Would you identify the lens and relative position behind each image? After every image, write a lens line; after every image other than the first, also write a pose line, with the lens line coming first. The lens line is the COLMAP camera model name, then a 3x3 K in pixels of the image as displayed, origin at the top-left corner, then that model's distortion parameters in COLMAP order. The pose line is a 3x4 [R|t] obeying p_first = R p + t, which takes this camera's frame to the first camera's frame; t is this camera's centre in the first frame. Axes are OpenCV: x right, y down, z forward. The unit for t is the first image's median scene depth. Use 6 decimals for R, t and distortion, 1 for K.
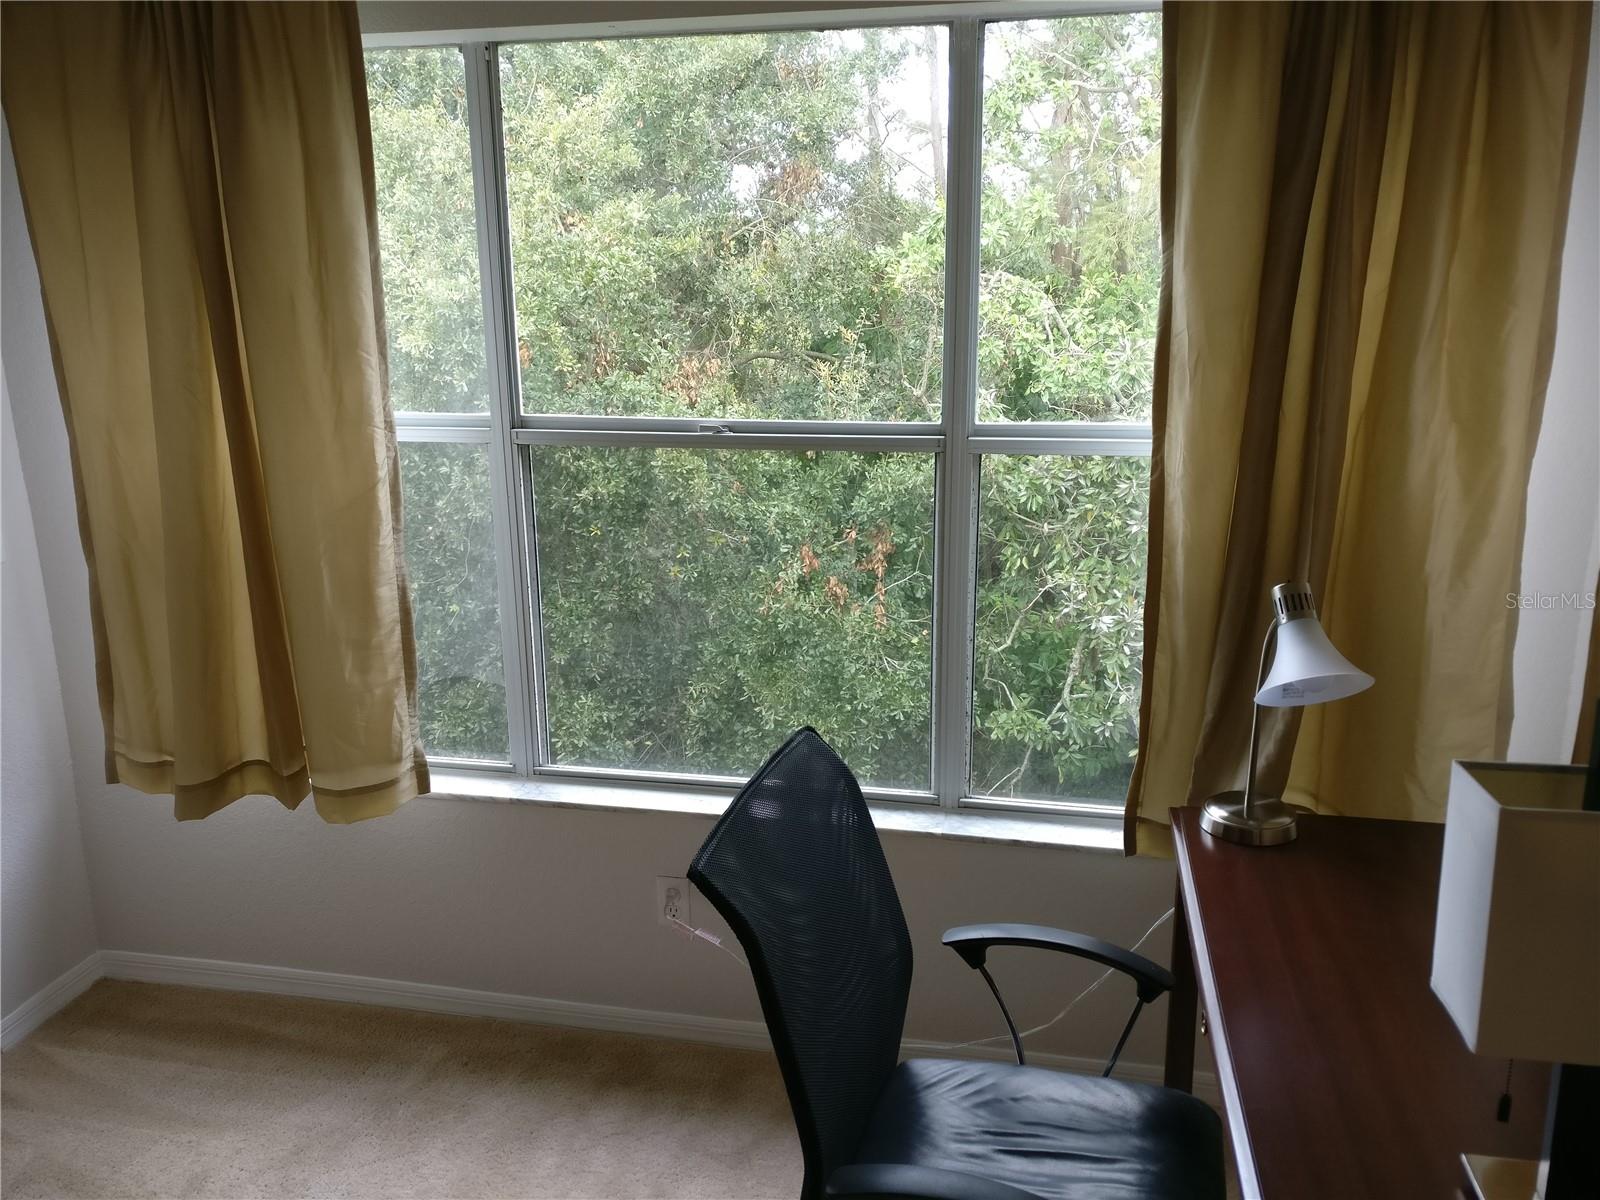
lens RADIAL K [[1329.7, 0, 799.9], [0, 1329.7, 665.0], [0, 0, 1]] dist [0.001633, -0.002774]
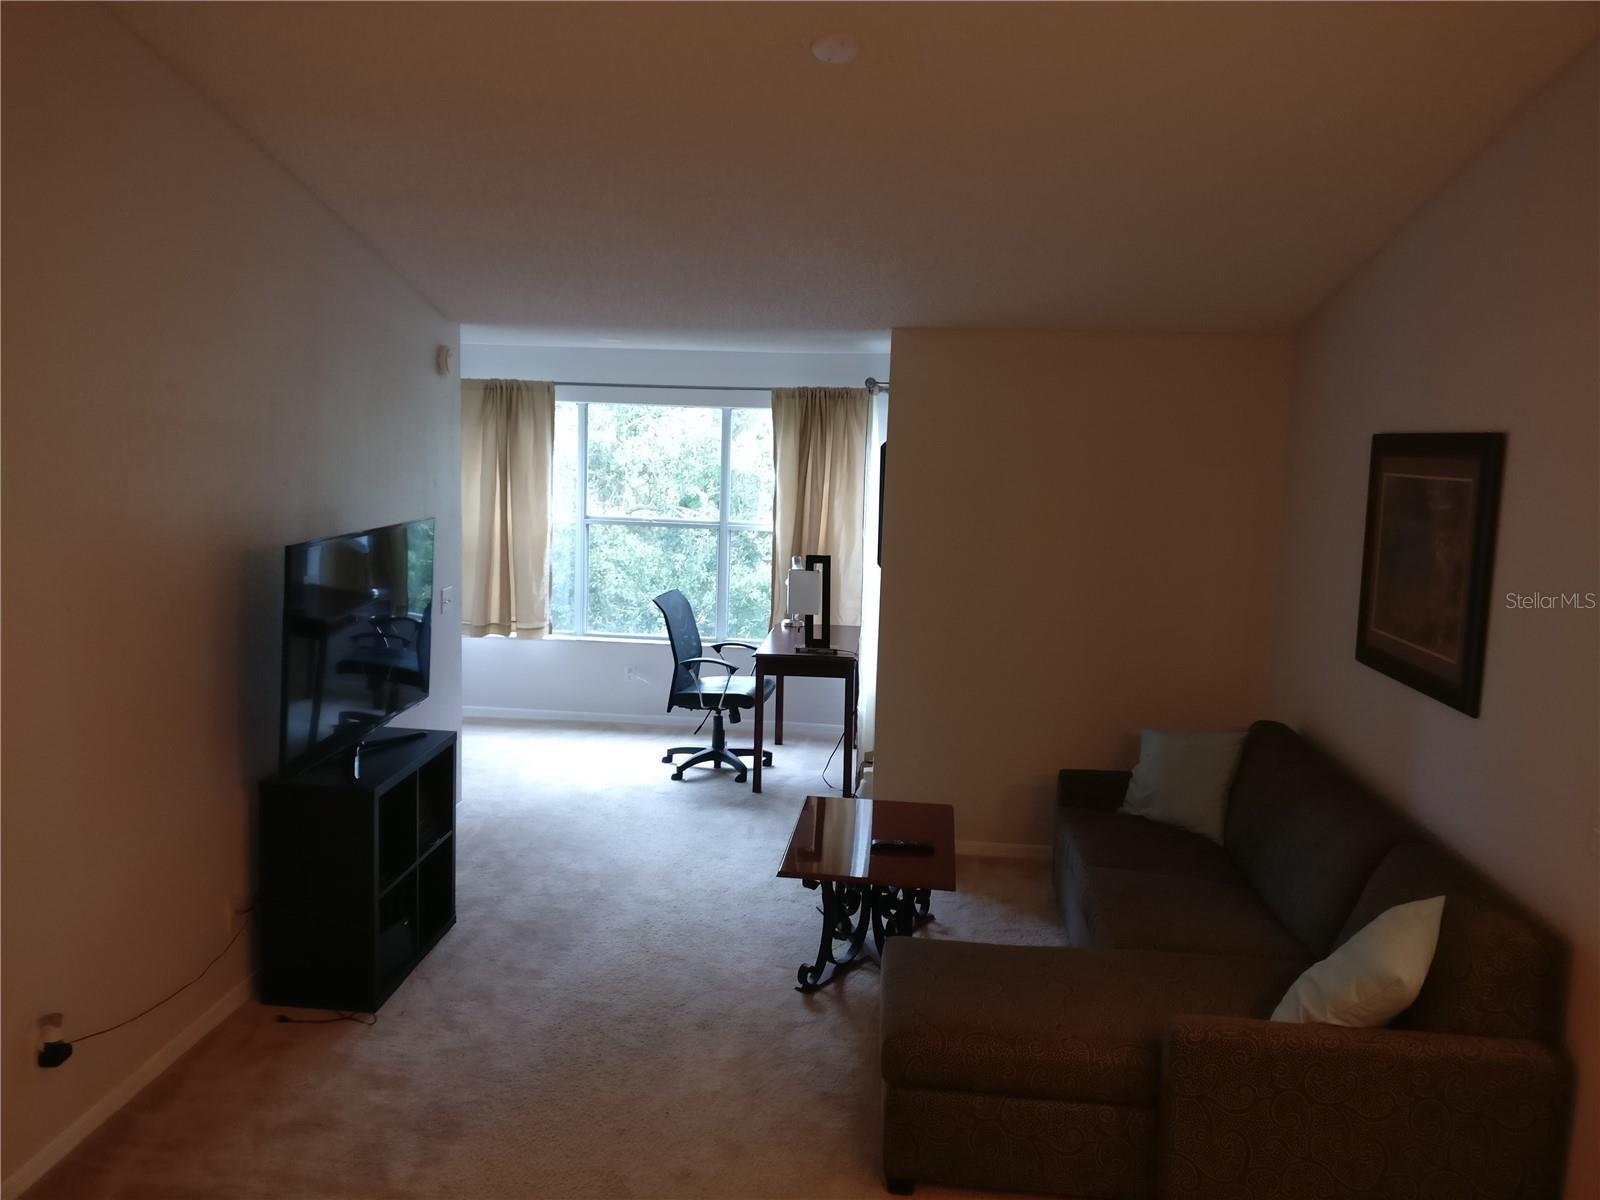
lens RADIAL K [[1286.7, 0, 800.0], [0, 1286.7, 600.0], [0, 0, 1]] dist [0.006677, -0.001158]
pose [[0.994059, 0.031351, 0.104225, -0.020895], [-0.014014, 0.986513, -0.163080, 0.504385], [-0.107932, 0.160650, 0.981092, -2.026263]]
